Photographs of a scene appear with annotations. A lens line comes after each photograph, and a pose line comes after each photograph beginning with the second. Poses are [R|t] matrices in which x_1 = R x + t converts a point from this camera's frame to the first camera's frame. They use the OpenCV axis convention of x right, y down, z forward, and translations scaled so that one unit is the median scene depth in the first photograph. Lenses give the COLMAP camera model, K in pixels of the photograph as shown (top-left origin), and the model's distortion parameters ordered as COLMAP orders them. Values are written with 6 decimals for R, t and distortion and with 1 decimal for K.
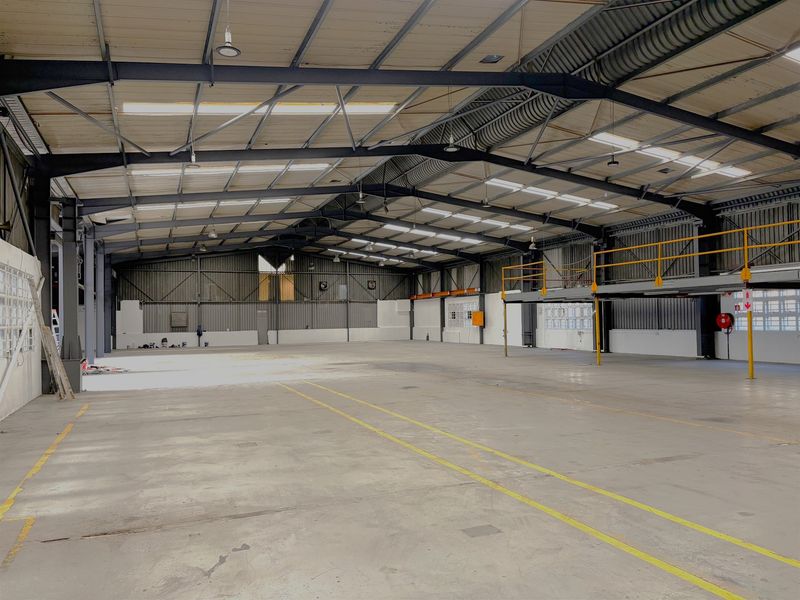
lens RADIAL K [[600.4, 0, 400.0], [0, 600.4, 300.0], [0, 0, 1]] dist [0.000245, 0.000098]
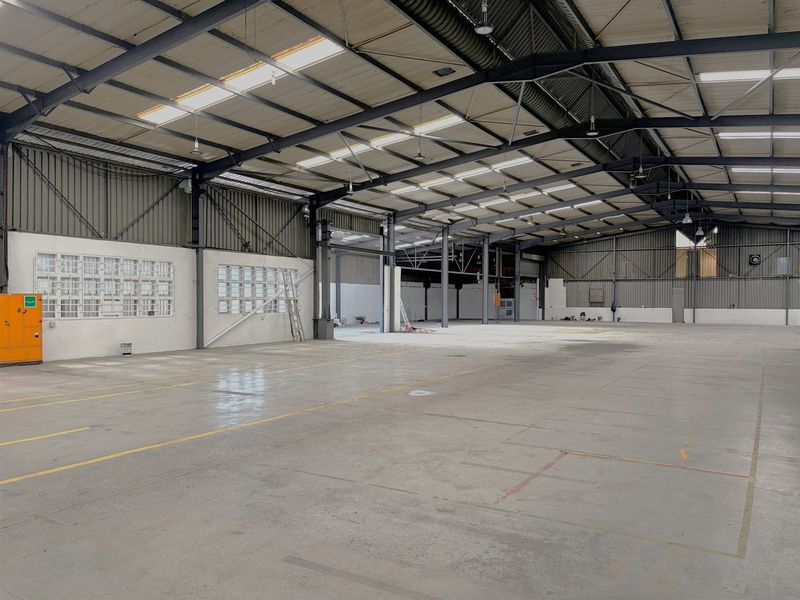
lens RADIAL K [[600.4, 0, 400.0], [0, 600.4, 300.0], [0, 0, 1]] dist [0.000245, 0.000098]
pose [[0.579399, 0.020492, -0.814786, 0.301829], [0.013656, 0.999299, 0.034843, -0.002356], [0.814929, -0.031315, 0.578714, 0.074662]]
